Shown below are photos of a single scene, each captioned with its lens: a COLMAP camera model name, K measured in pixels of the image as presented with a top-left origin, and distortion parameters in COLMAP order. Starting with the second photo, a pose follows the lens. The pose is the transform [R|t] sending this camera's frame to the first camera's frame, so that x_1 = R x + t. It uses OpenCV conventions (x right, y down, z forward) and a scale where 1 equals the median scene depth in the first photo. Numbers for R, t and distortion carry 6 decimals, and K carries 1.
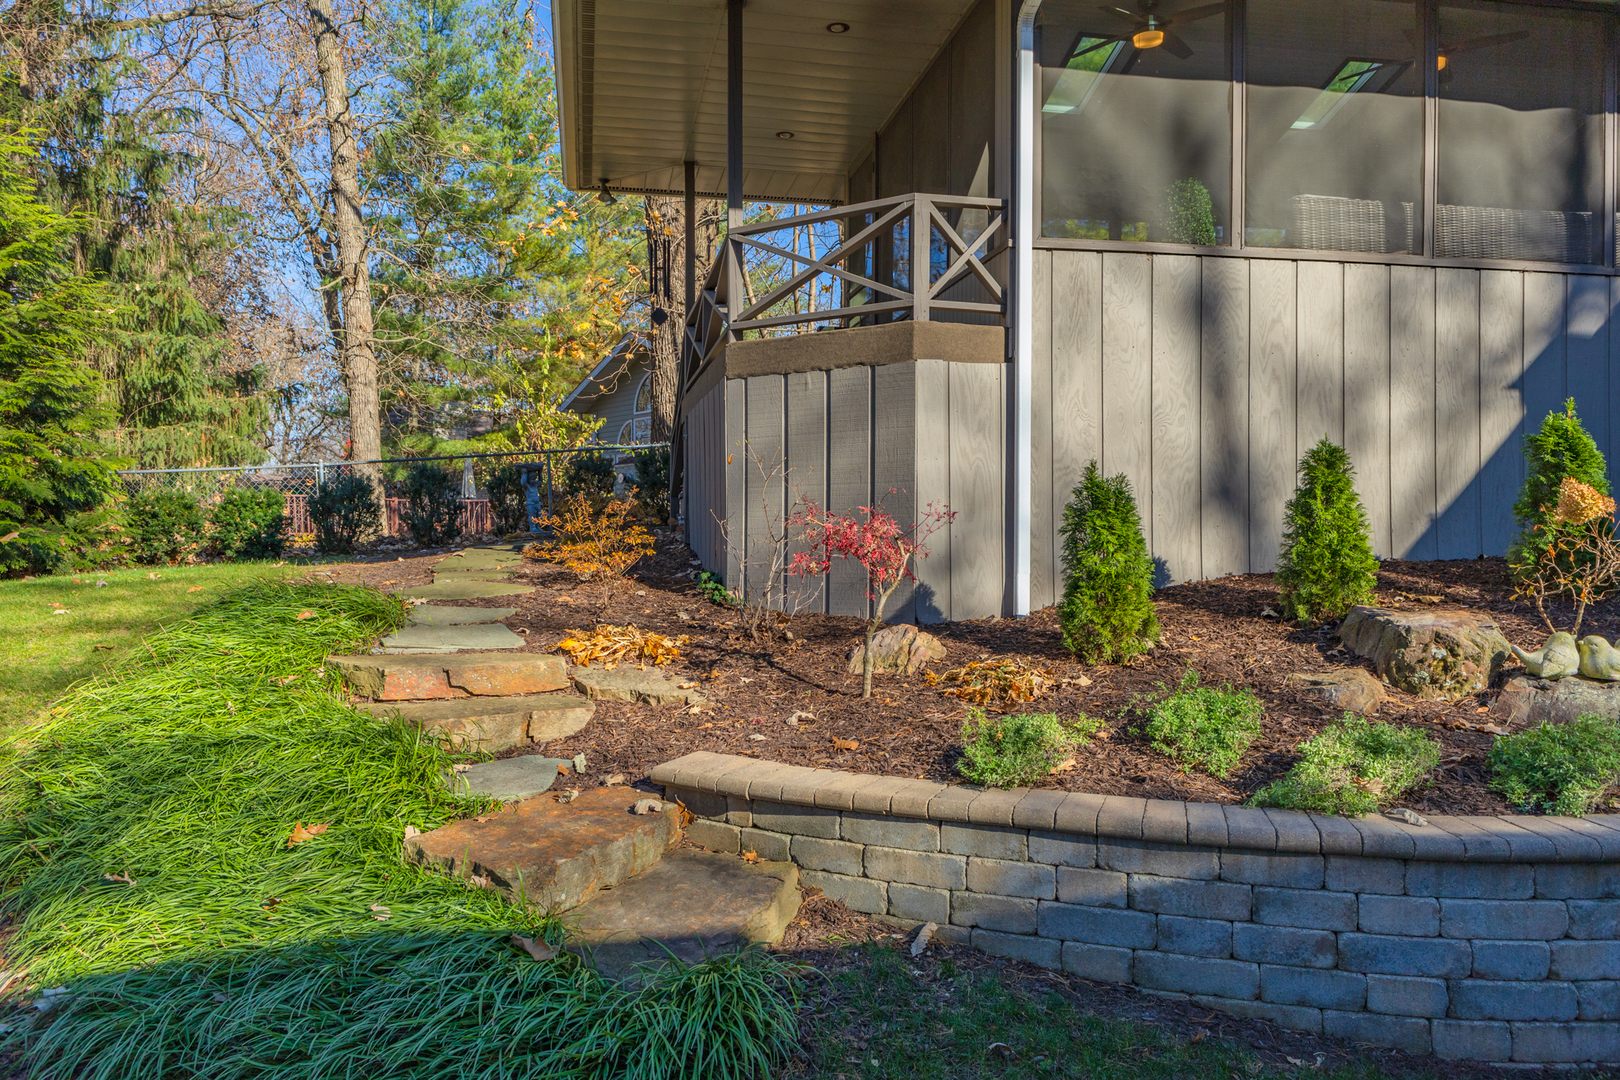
lens RADIAL K [[1156.3, 0, 810.4], [0, 1156.3, 541.5], [0, 0, 1]] dist [0.011310, -0.016682]
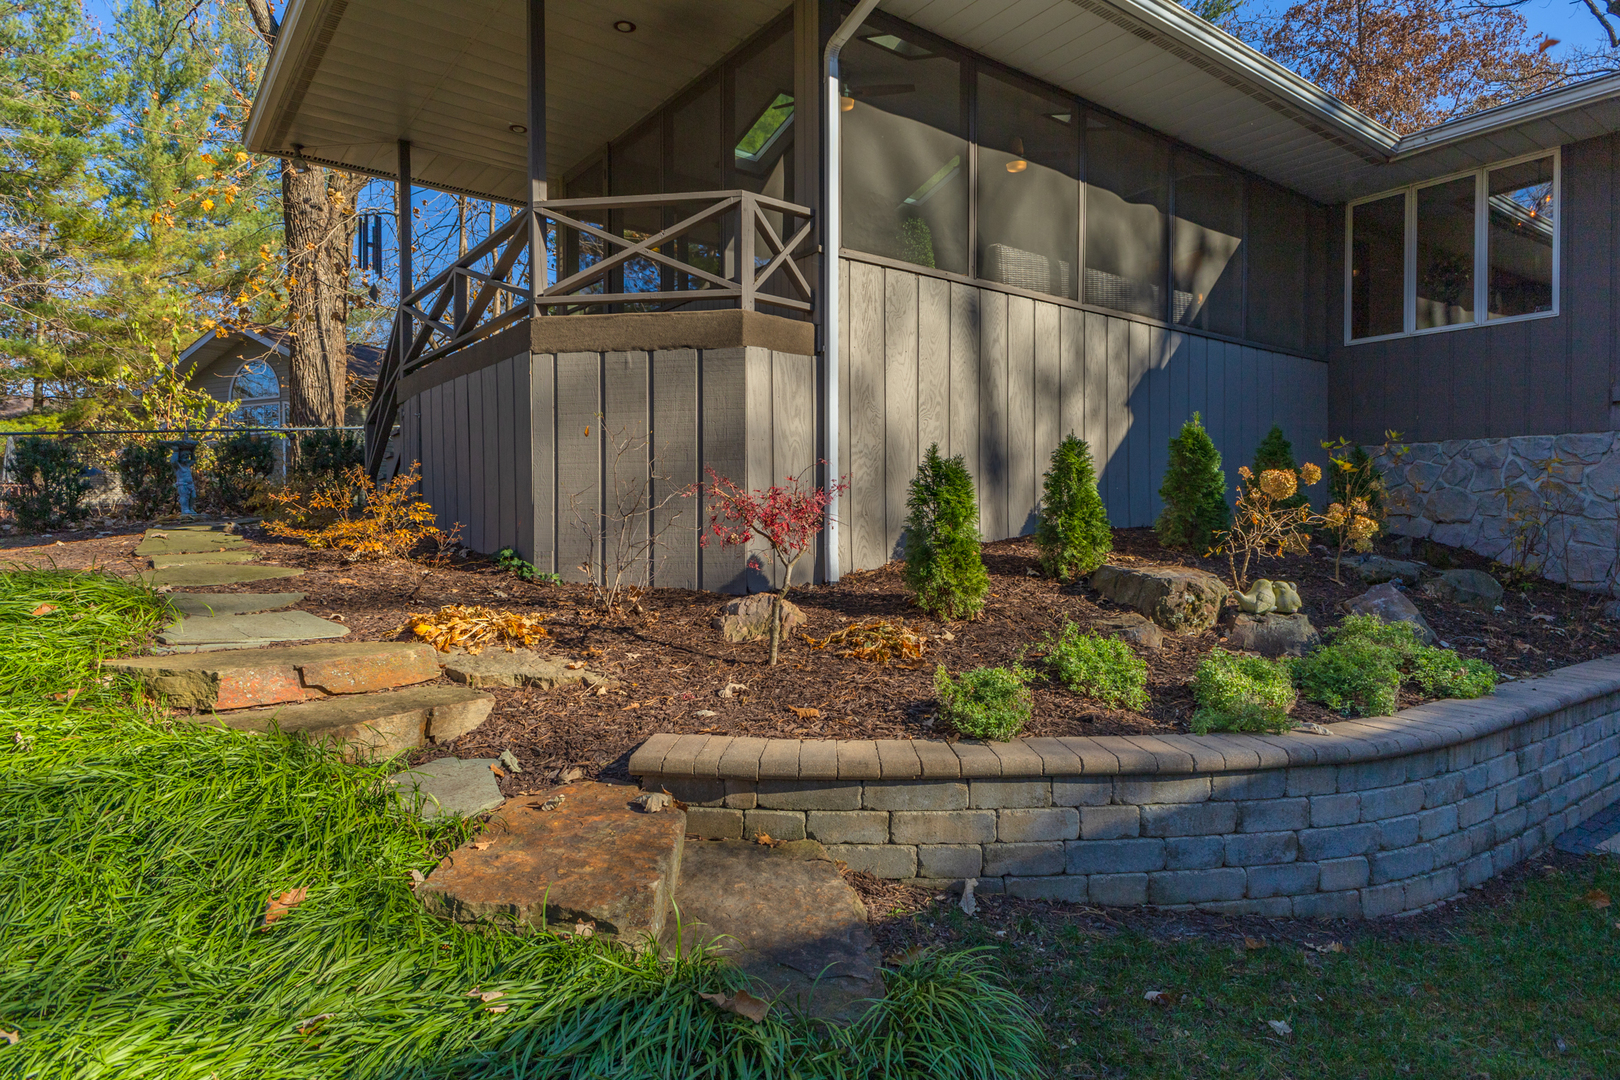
lens RADIAL K [[922.5, 0, 801.4], [0, 922.5, 538.5], [0, 0, 1]] dist [0.001898, -0.007189]
pose [[0.896938, -0.011392, 0.442009, -0.284788], [0.006120, 0.999892, 0.013352, 0.011595], [-0.442113, -0.009271, 0.896911, 0.246236]]
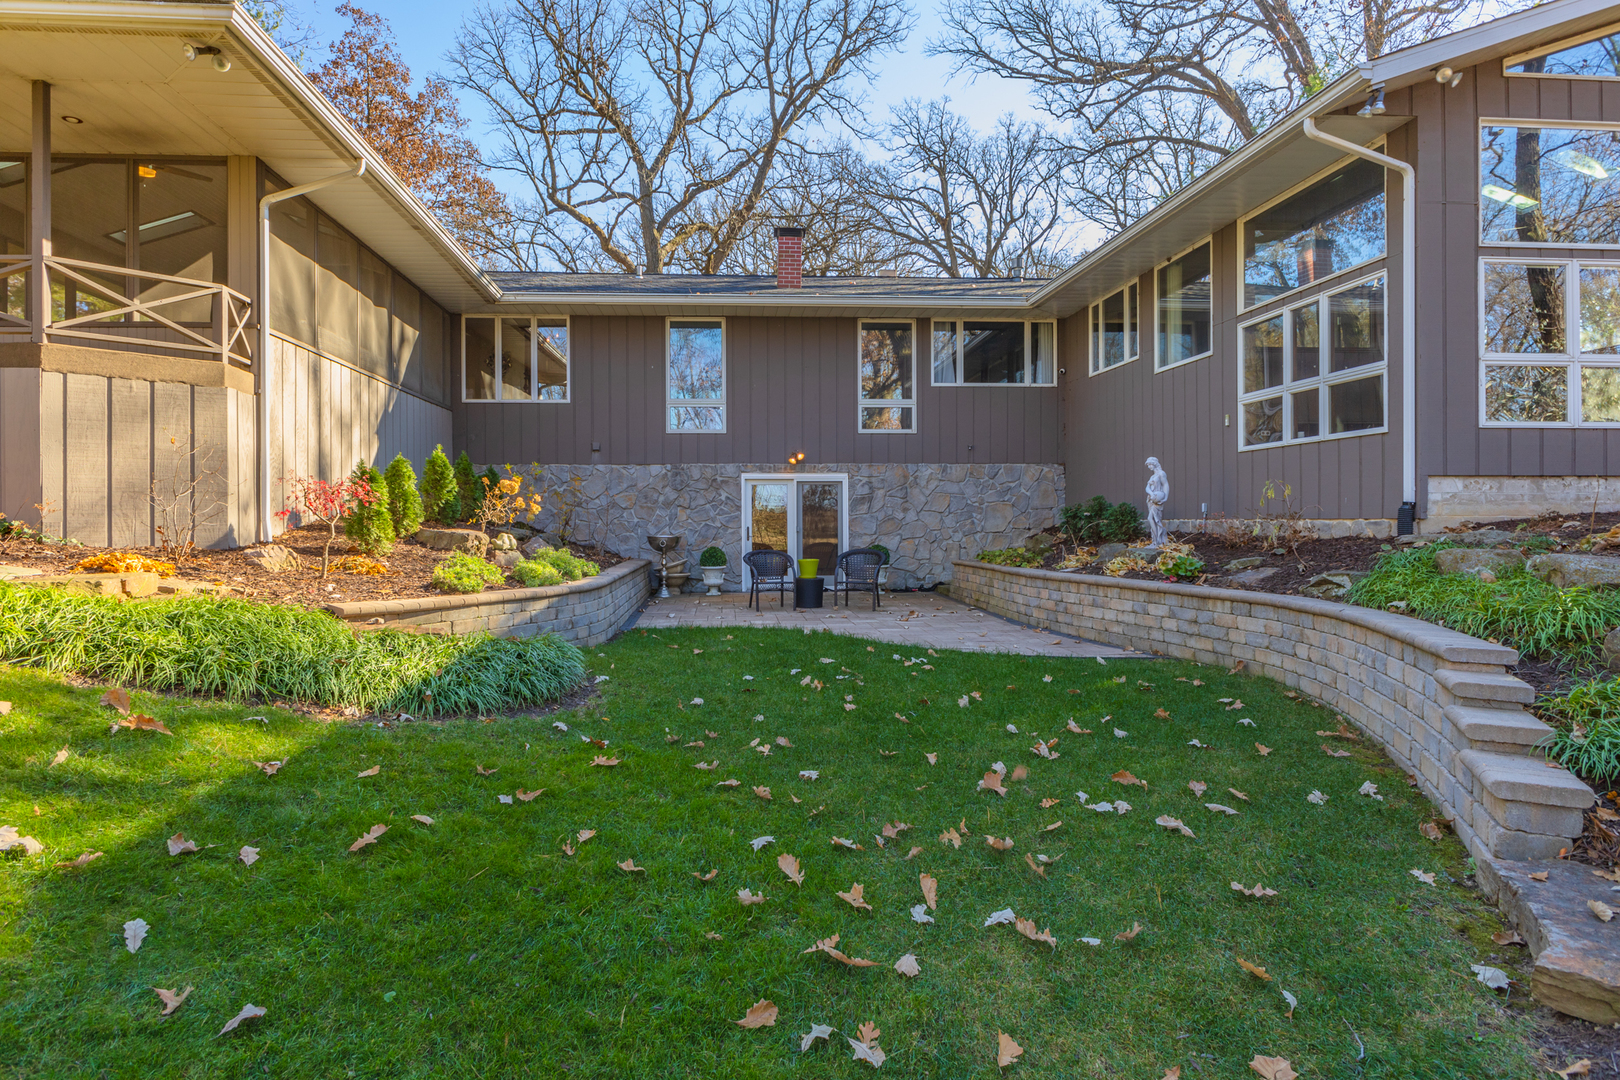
lens RADIAL K [[922.5, 0, 811.1], [0, 922.5, 531.1], [0, 0, 1]] dist [0.001898, -0.007189]
pose [[0.067573, -0.015411, 0.997595, -1.363190], [0.015845, 0.999771, 0.014372, 0.047946], [-0.997589, 0.014835, 0.067802, 0.105932]]
